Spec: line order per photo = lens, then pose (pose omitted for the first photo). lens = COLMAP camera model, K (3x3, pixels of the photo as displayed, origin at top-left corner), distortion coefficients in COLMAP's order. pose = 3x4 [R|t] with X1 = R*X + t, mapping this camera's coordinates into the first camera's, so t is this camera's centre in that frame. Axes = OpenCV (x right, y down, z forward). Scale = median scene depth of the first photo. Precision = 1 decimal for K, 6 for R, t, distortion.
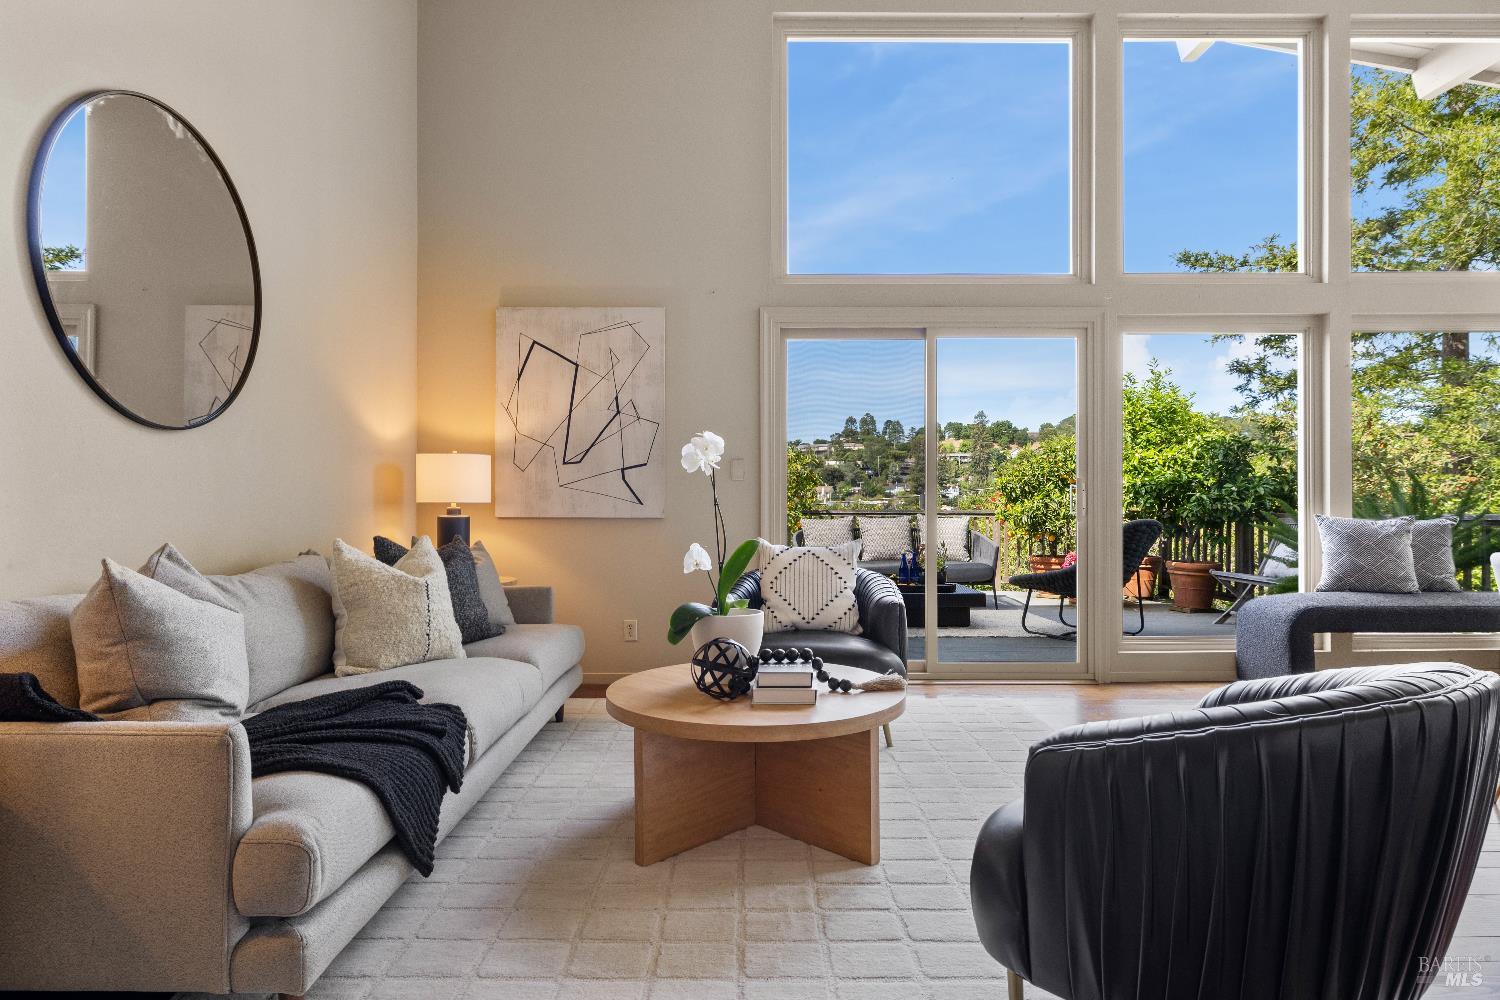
lens RADIAL K [[820.2, 0, 749.5], [0, 820.2, 548.7], [0, 0, 1]] dist [-0.004897, -0.000694]
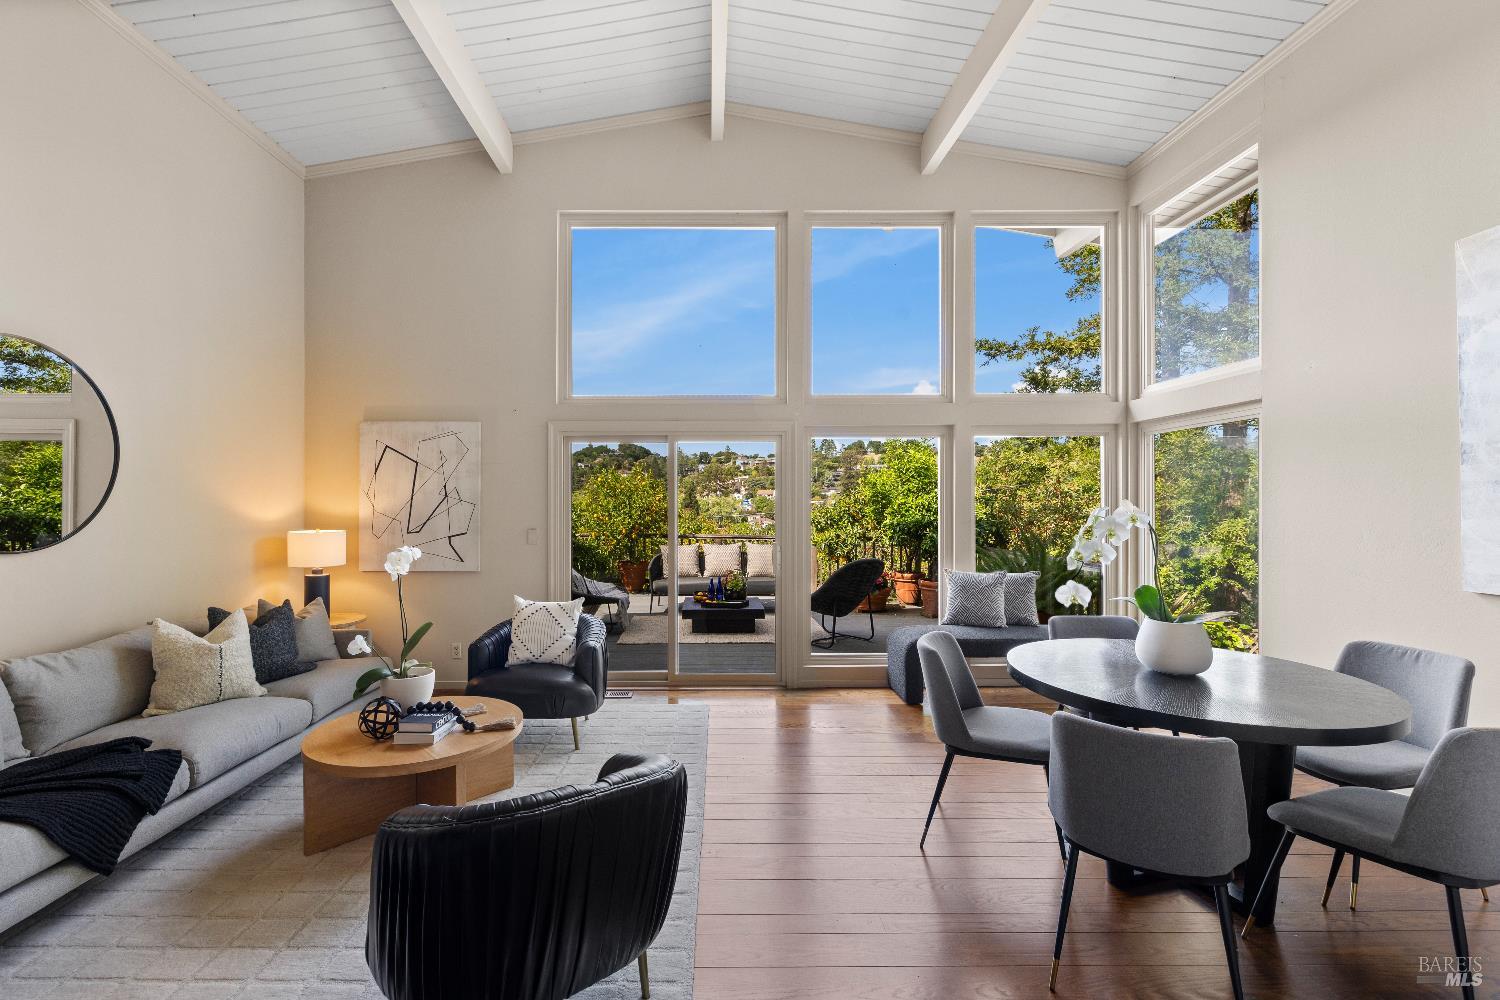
lens RADIAL K [[624.7, 0, 727.2], [0, 624.7, 534.4], [0, 0, 1]] dist [-0.000761, 0.000057]
pose [[0.999999, -0.000523, -0.000912, 0.322745], [0.000524, 1.000000, 0.000320, -0.101272], [0.000912, -0.000321, 1.000000, -0.070898]]
